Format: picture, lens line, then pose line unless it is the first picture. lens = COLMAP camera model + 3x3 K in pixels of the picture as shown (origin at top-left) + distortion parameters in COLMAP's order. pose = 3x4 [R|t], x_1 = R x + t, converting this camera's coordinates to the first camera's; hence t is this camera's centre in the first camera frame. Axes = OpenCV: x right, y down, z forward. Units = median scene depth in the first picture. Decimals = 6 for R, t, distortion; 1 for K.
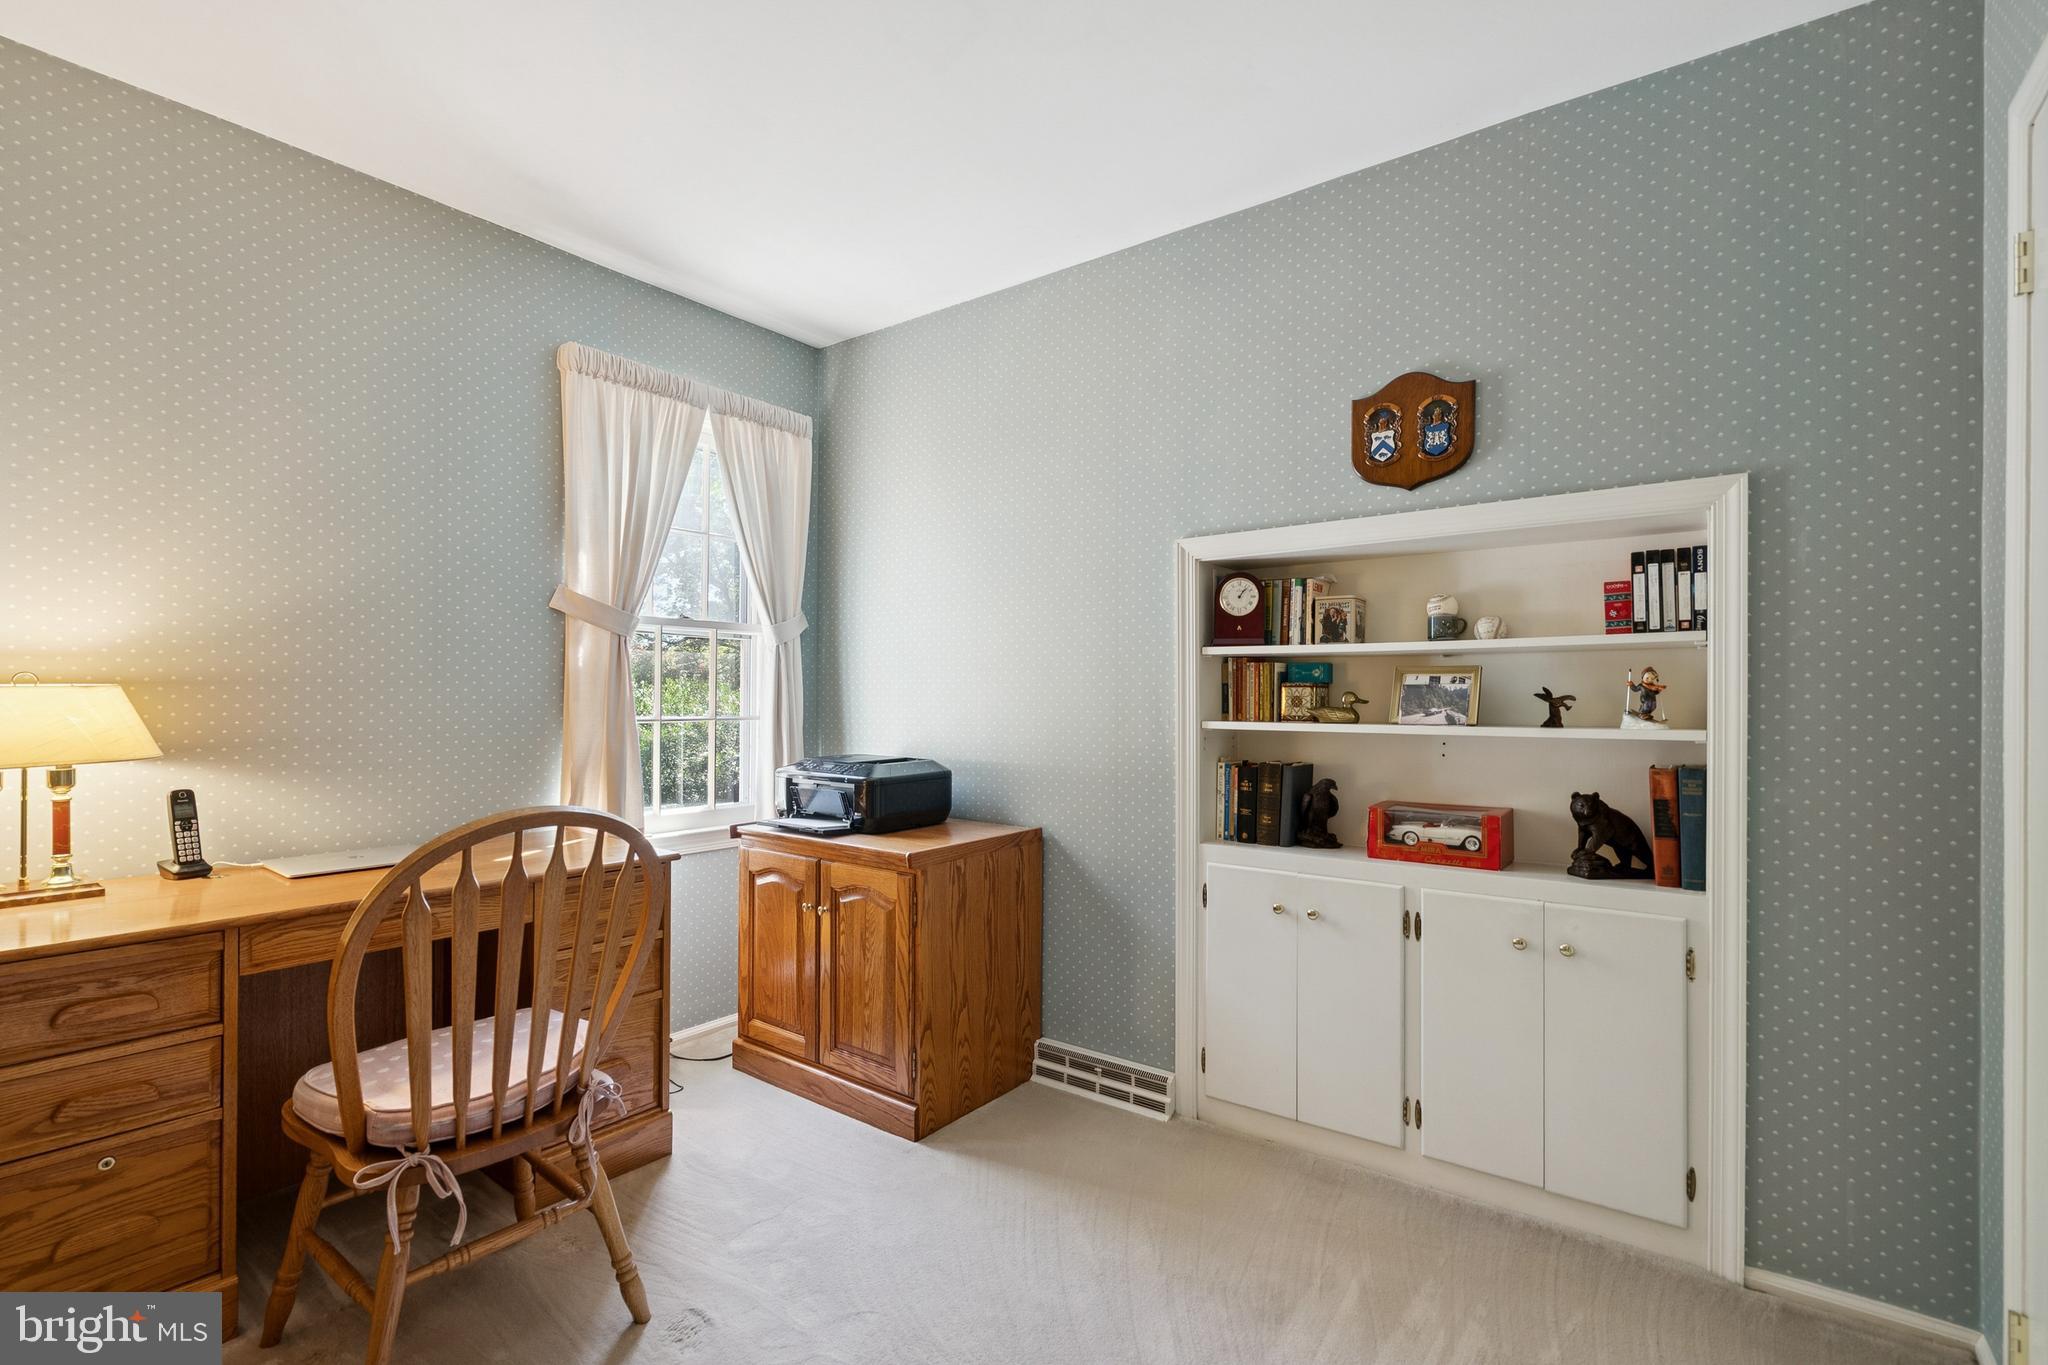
lens RADIAL K [[940.0, 0, 1019.7], [0, 940.0, 687.4], [0, 0, 1]] dist [0.000791, 0.000232]
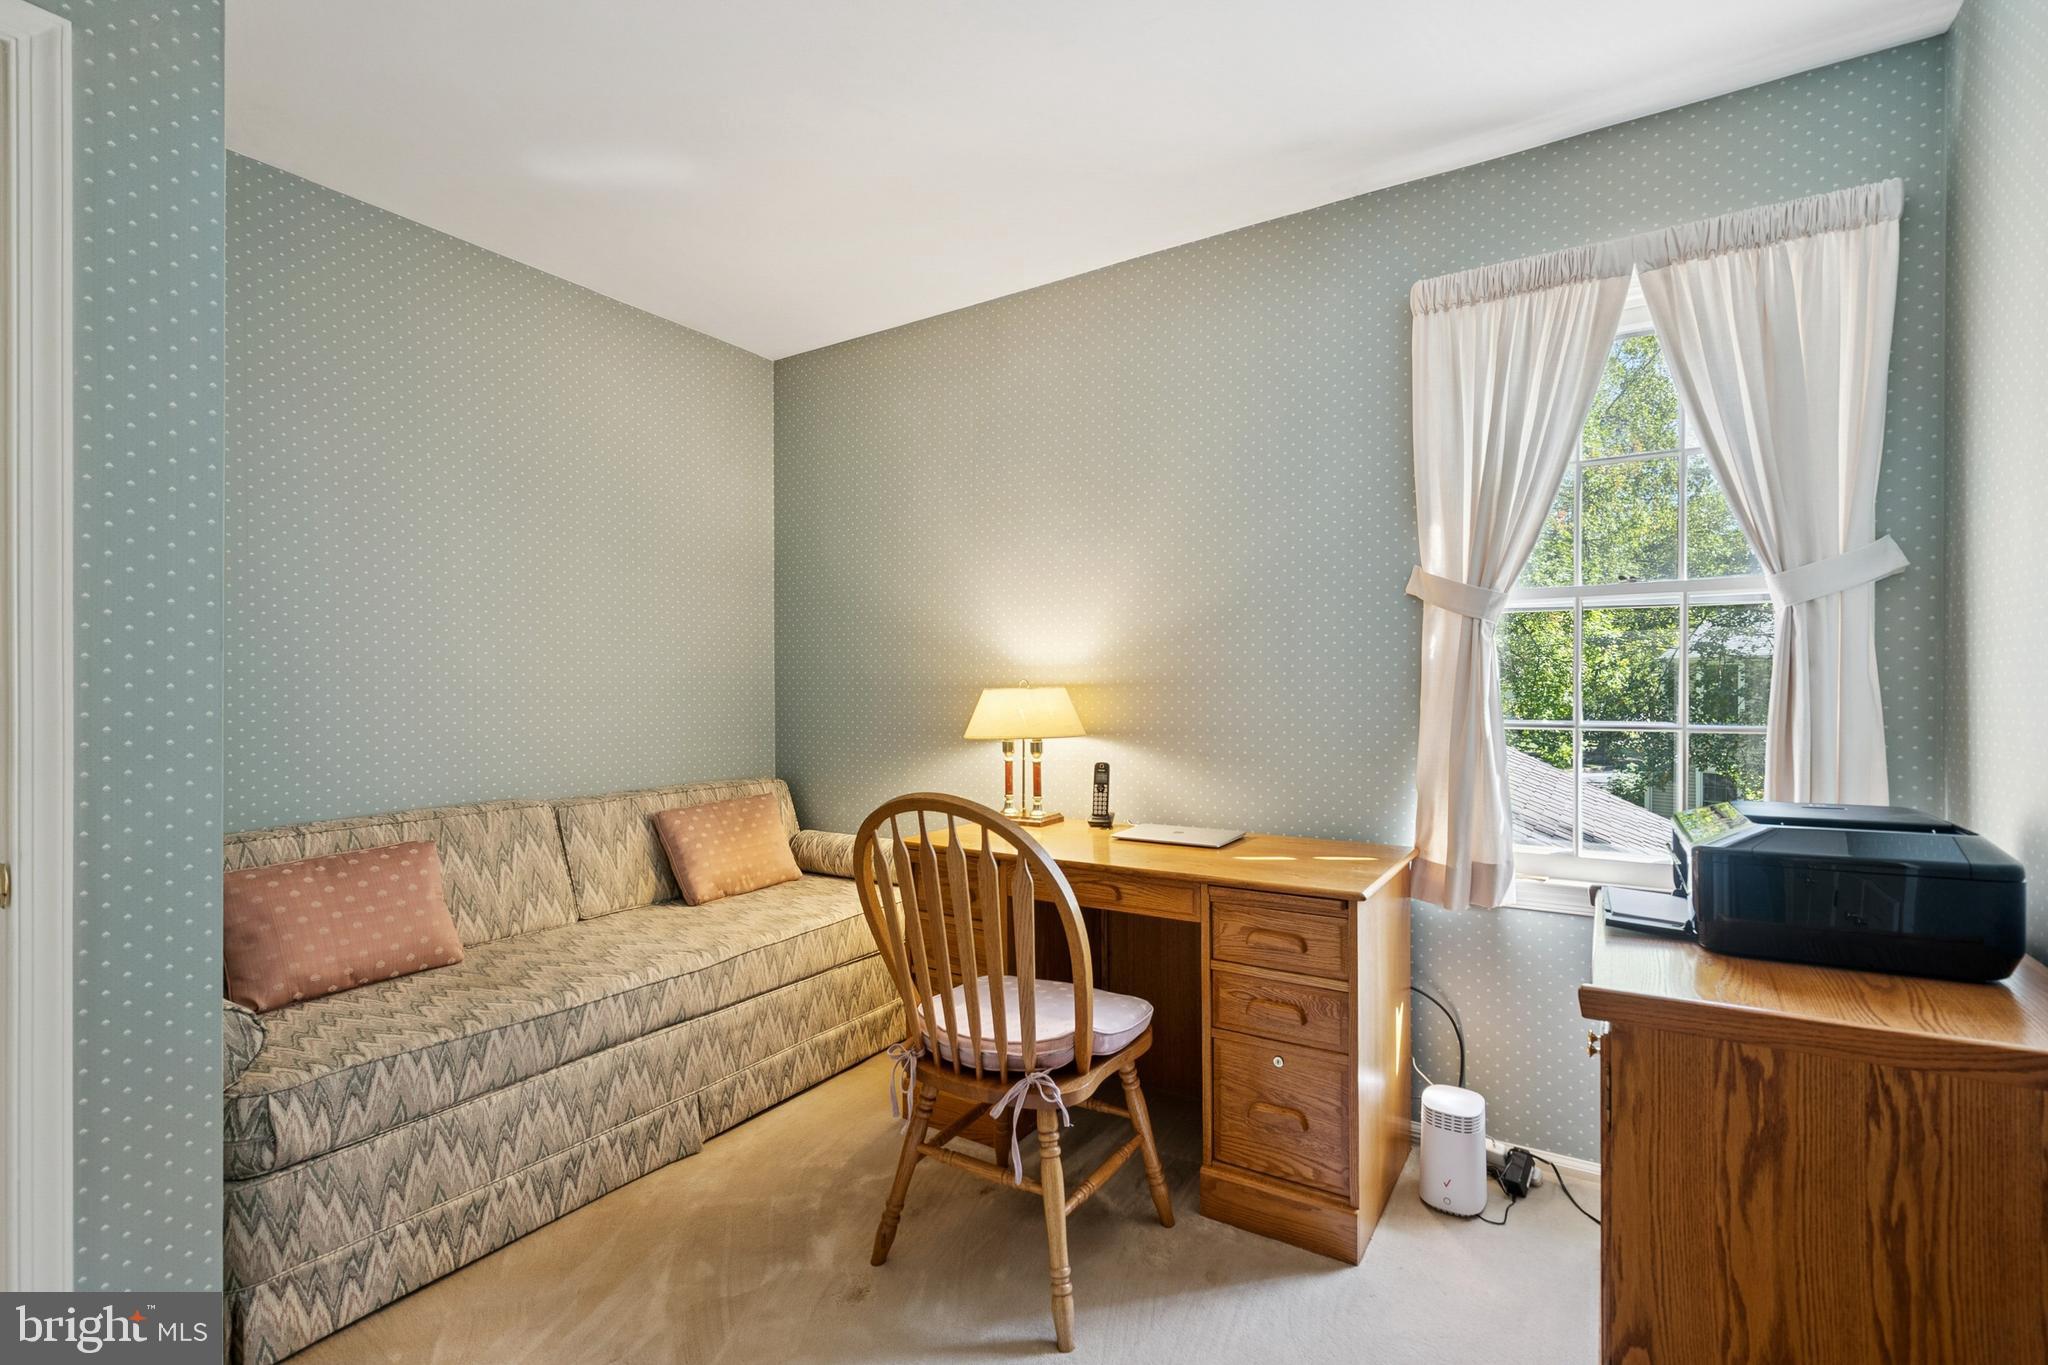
lens RADIAL K [[940.0, 0, 1020.9], [0, 940.0, 694.5], [0, 0, 1]] dist [0.000791, 0.000232]
pose [[0.078236, -0.000702, -0.996935, 0.473408], [0.009307, 0.999957, 0.000027, 0.007746], [0.996891, -0.009281, 0.078239, 0.768507]]
